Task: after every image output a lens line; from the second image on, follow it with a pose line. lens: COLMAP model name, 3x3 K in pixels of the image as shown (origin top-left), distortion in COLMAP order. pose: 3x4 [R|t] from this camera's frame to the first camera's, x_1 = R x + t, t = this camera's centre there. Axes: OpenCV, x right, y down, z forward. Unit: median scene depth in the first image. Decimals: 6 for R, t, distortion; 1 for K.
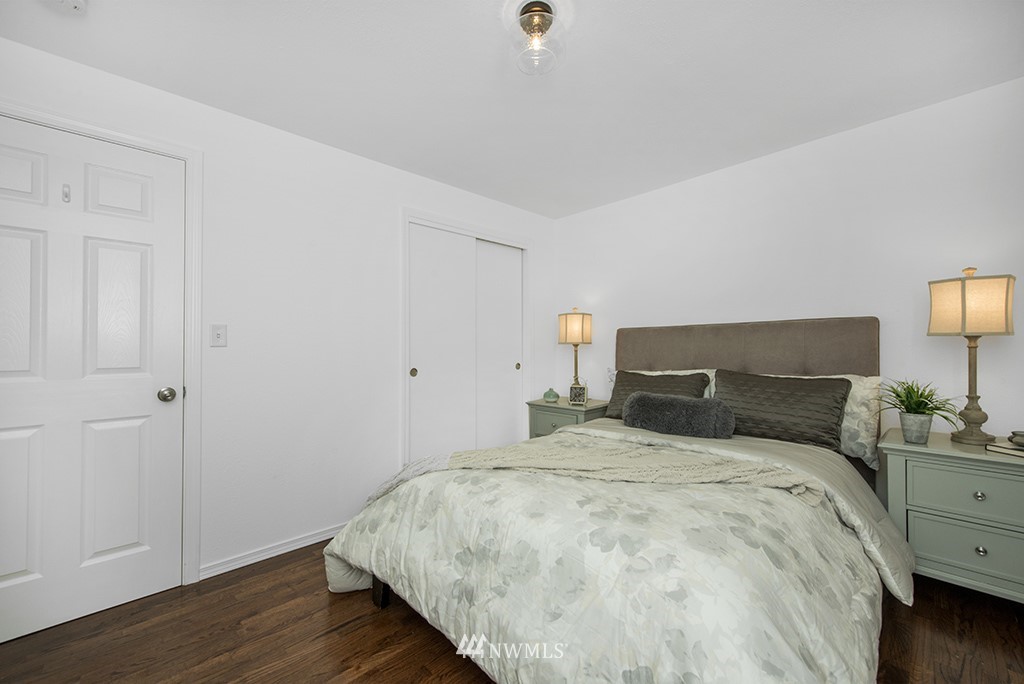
lens RADIAL K [[424.0, 0, 510.7], [0, 424.0, 319.6], [0, 0, 1]] dist [0.089932, 0.000020]
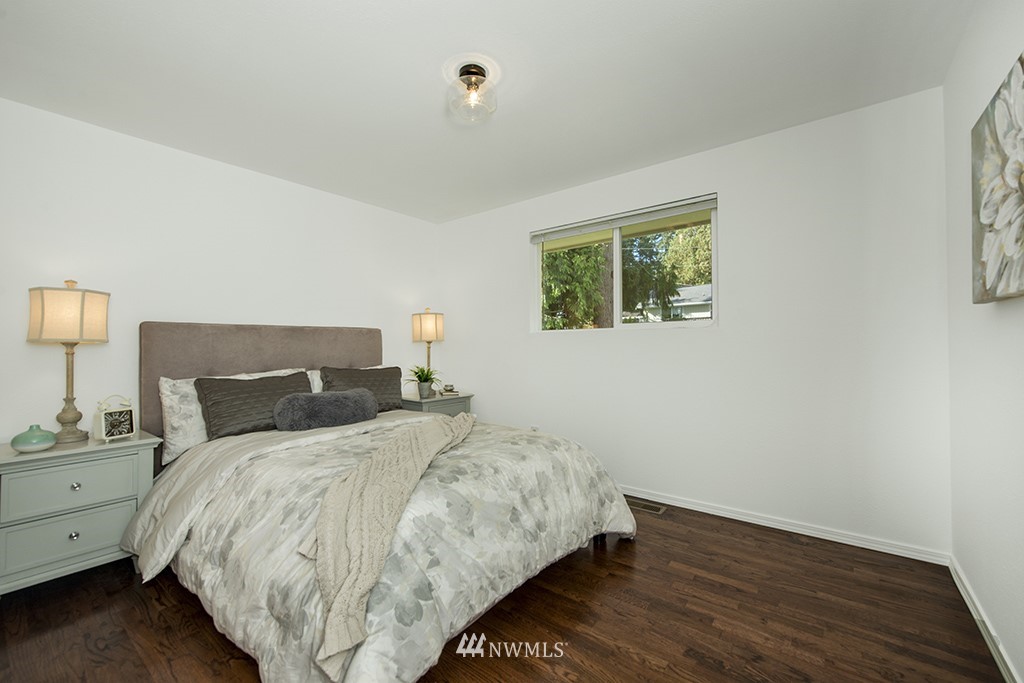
lens RADIAL K [[425.1, 0, 511.7], [0, 425.1, 346.1], [0, 0, 1]] dist [0.002138, 0.000089]
pose [[-0.117032, 0.016131, 0.992997, -0.603407], [-0.054625, 0.998250, -0.022654, 0.050814], [-0.991625, -0.056893, -0.115946, 0.558589]]
